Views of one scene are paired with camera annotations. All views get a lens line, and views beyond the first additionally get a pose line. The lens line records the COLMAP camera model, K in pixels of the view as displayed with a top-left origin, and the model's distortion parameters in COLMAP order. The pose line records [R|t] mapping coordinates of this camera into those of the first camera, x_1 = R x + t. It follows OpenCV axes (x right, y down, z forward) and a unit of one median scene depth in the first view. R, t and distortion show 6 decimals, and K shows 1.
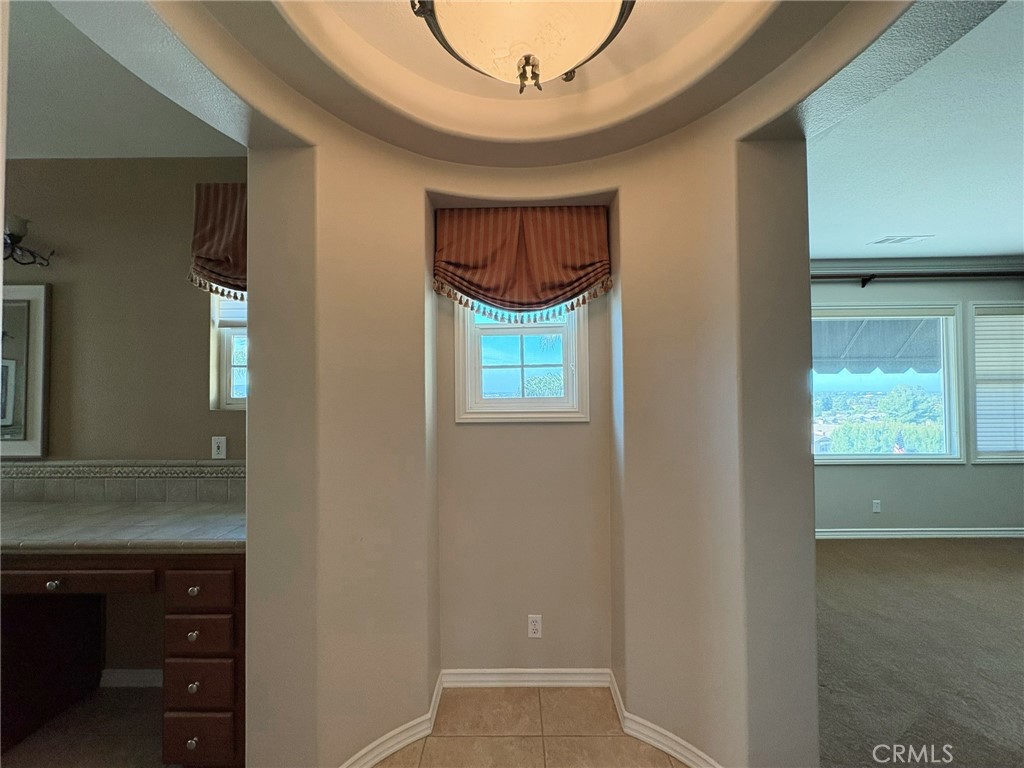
lens RADIAL K [[406.5, 0, 515.6], [0, 406.5, 381.4], [0, 0, 1]] dist [0.000147, 0.000063]
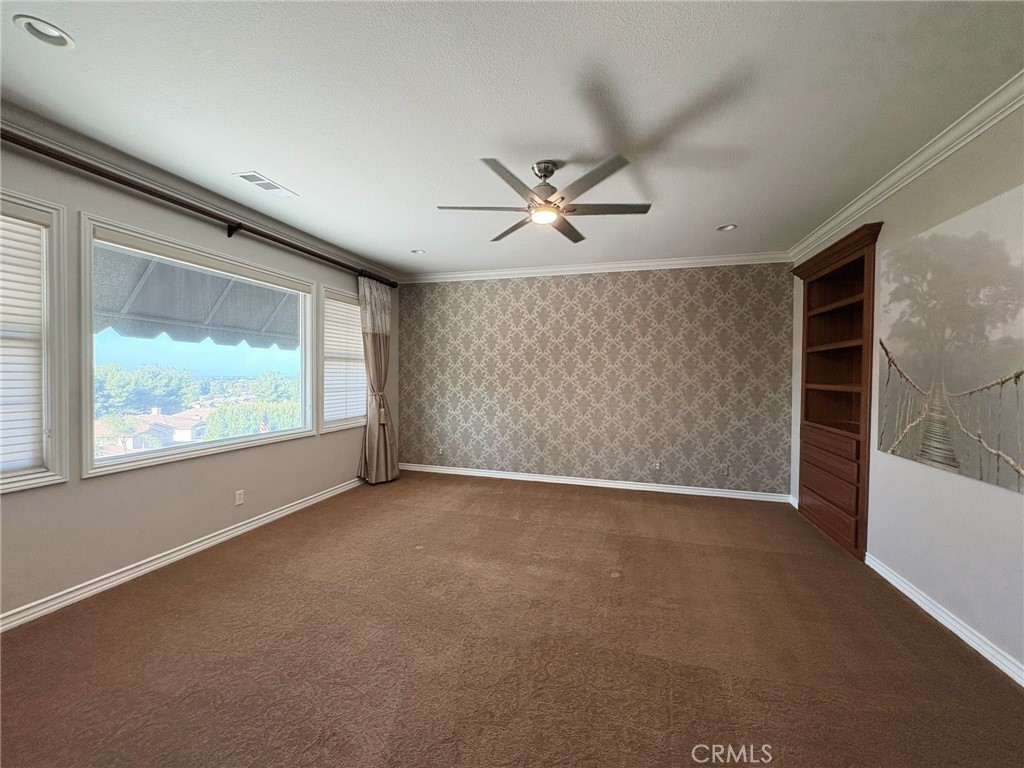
lens RADIAL K [[406.5, 0, 511.4], [0, 406.5, 383.5], [0, 0, 1]] dist [0.000147, 0.000063]
pose [[0.267807, -0.012319, 0.963394, 0.214661], [-0.029844, 0.999332, 0.021075, 0.029561], [-0.963010, -0.034396, 0.267261, 0.222732]]
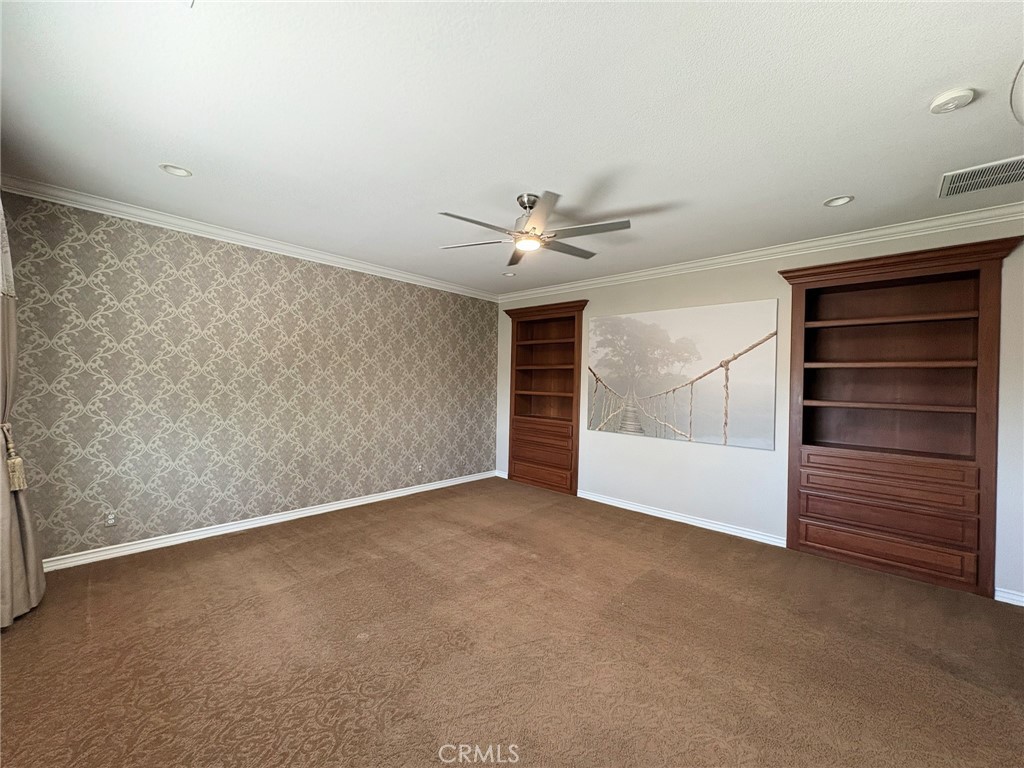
lens RADIAL K [[406.5, 0, 513.0], [0, 406.5, 382.3], [0, 0, 1]] dist [0.000147, 0.000063]
pose [[-0.737260, -0.012664, 0.675490, 0.387287], [-0.032059, 0.999354, -0.016254, 0.024523], [-0.674848, -0.033639, -0.737190, 0.840376]]
